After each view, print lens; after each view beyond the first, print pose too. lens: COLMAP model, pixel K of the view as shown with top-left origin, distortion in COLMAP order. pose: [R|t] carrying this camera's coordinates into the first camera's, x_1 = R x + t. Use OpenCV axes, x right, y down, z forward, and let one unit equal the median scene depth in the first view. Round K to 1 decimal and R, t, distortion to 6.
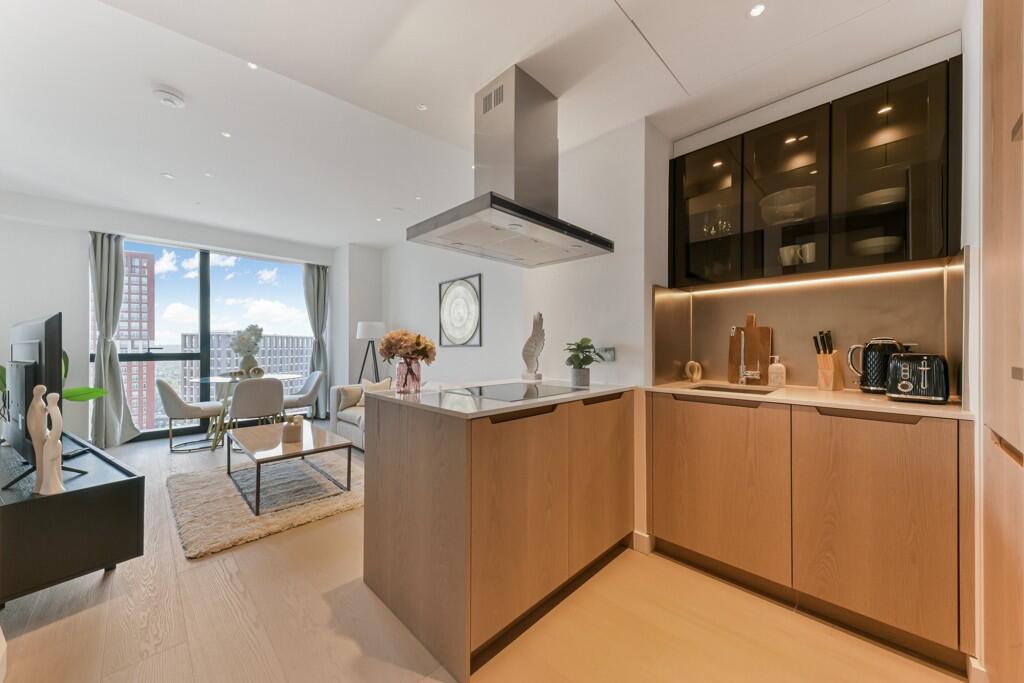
lens RADIAL K [[371.2, 0, 511.6], [0, 371.2, 346.3], [0, 0, 1]] dist [-0.014750, -0.000079]
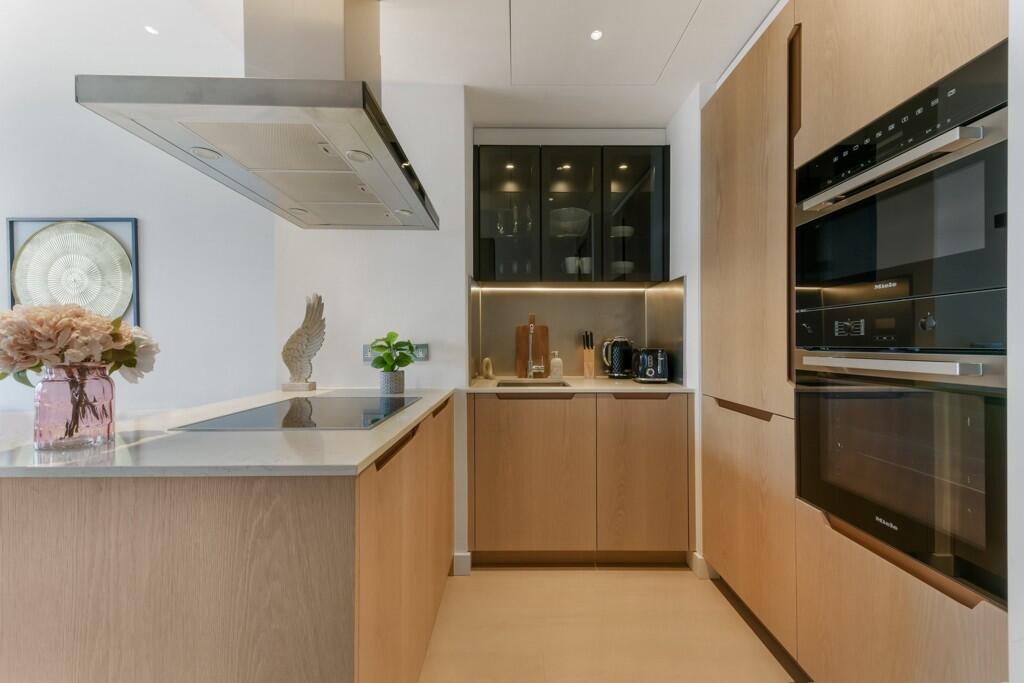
lens RADIAL K [[383.9, 0, 514.9], [0, 383.9, 343.6], [0, 0, 1]] dist [0.001365, 0.000034]
pose [[0.680833, -0.000115, 0.732438, -0.240903], [-0.001116, 0.999999, 0.001195, 0.000796], [-0.732438, -0.001631, 0.680832, 0.282648]]
